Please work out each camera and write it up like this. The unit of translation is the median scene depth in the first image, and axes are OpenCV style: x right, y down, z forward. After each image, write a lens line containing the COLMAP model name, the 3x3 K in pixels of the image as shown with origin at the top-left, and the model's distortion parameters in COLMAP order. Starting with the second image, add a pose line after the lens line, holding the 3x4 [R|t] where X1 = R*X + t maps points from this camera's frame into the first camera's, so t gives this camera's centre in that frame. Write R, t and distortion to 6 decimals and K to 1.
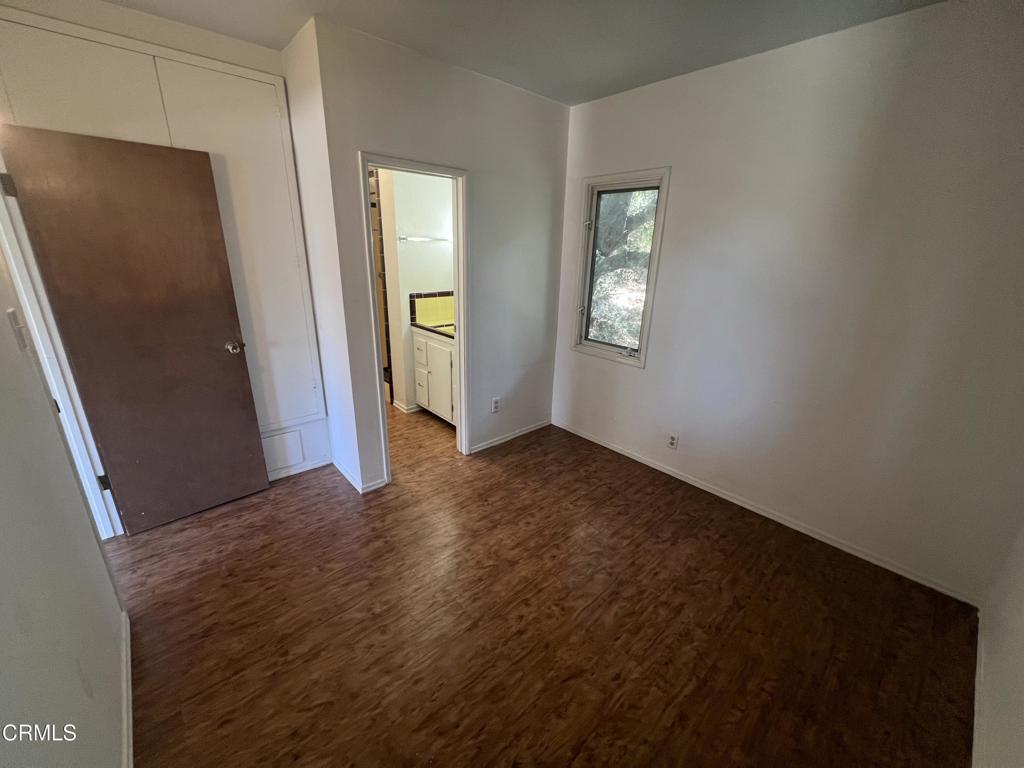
lens RADIAL K [[407.9, 0, 508.1], [0, 407.9, 387.8], [0, 0, 1]] dist [-0.007352, 0.001176]
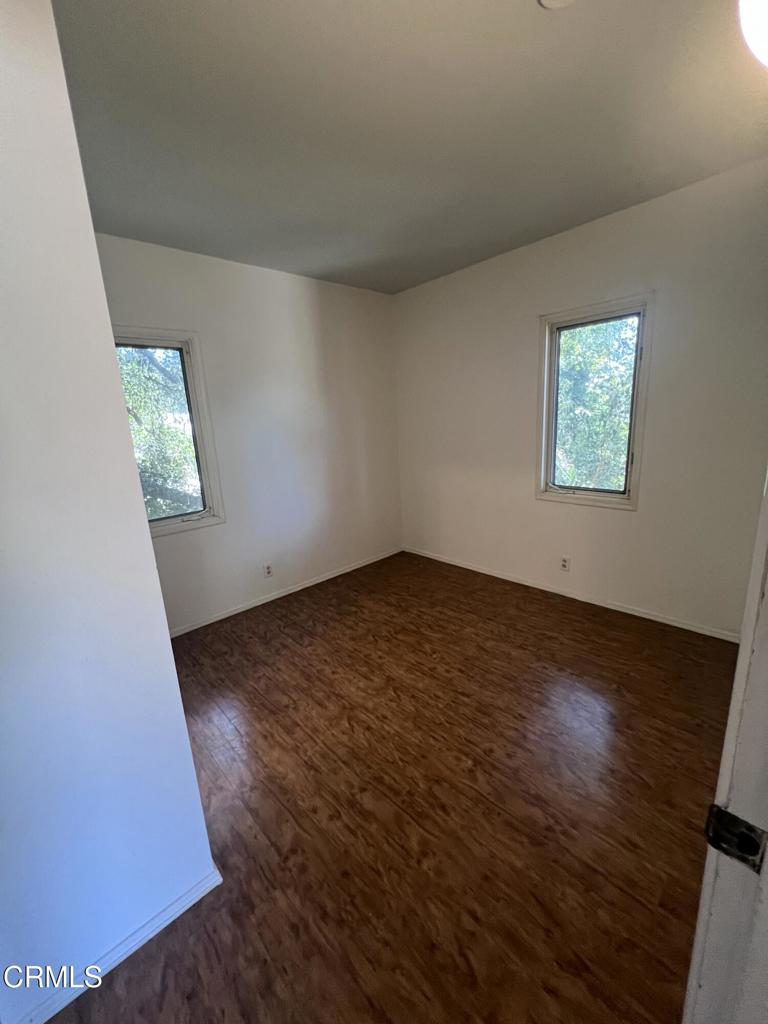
lens RADIAL K [[407.9, 0, 378.1], [0, 407.9, 509.6], [0, 0, 1]] dist [-0.007352, 0.001176]
pose [[-0.020102, -0.251149, 0.967740, -1.080247], [0.377246, 0.894482, 0.239973, -0.292493], [-0.925895, 0.369900, 0.076764, 0.896736]]
